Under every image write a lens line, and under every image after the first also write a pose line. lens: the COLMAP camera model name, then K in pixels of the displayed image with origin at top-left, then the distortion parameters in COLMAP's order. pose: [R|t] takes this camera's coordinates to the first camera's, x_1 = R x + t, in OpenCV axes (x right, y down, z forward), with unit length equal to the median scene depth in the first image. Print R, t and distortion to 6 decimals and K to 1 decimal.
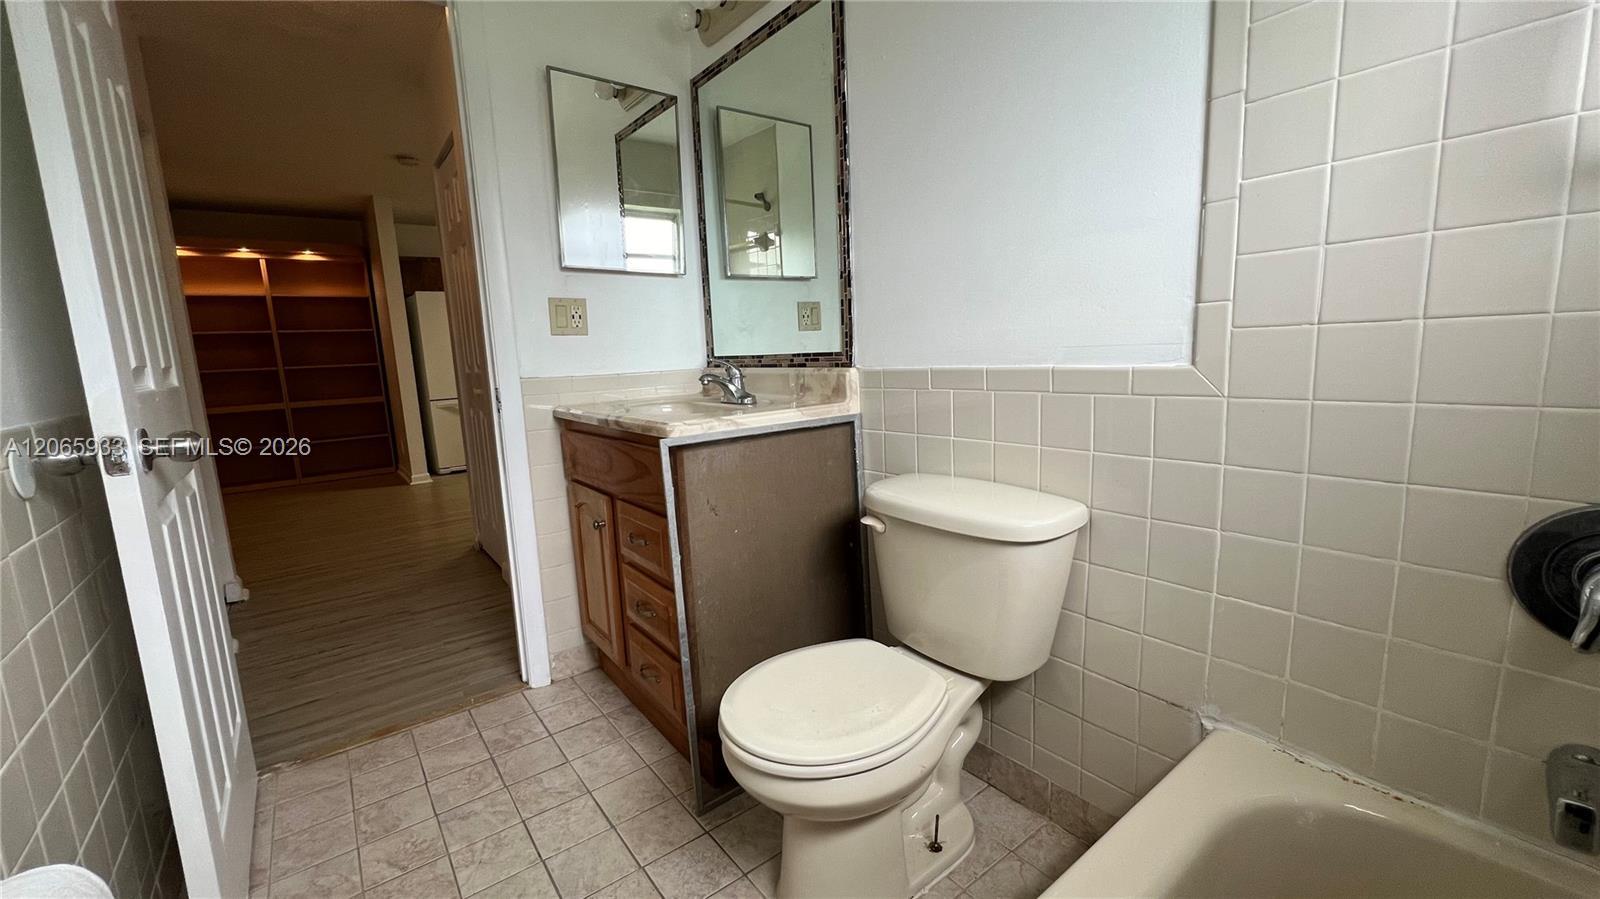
lens RADIAL K [[645.9, 0, 797.2], [0, 645.9, 445.1], [0, 0, 1]] dist [-0.000628, 0.000536]
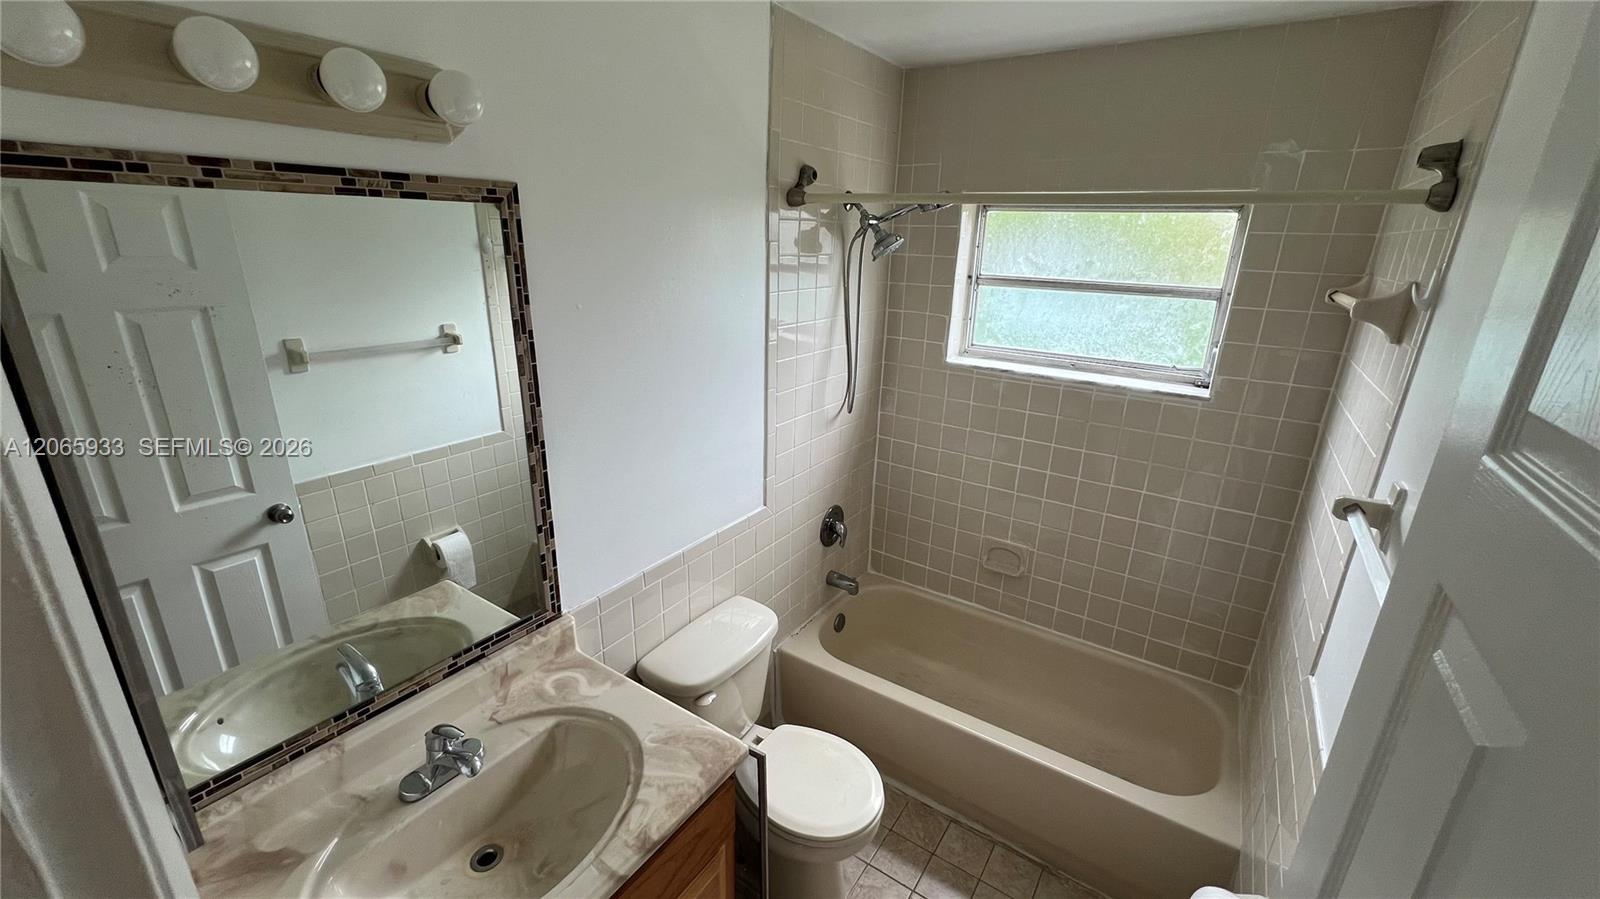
lens RADIAL K [[641.1, 0, 800.0], [0, 641.1, 449.5], [0, 0, 1]] dist [-0.000206, 0.000338]
pose [[-0.324425, -0.263505, 0.908468, -0.774535], [0.127824, 0.939393, 0.318123, -0.579599], [-0.937235, 0.219331, -0.271080, 0.871709]]
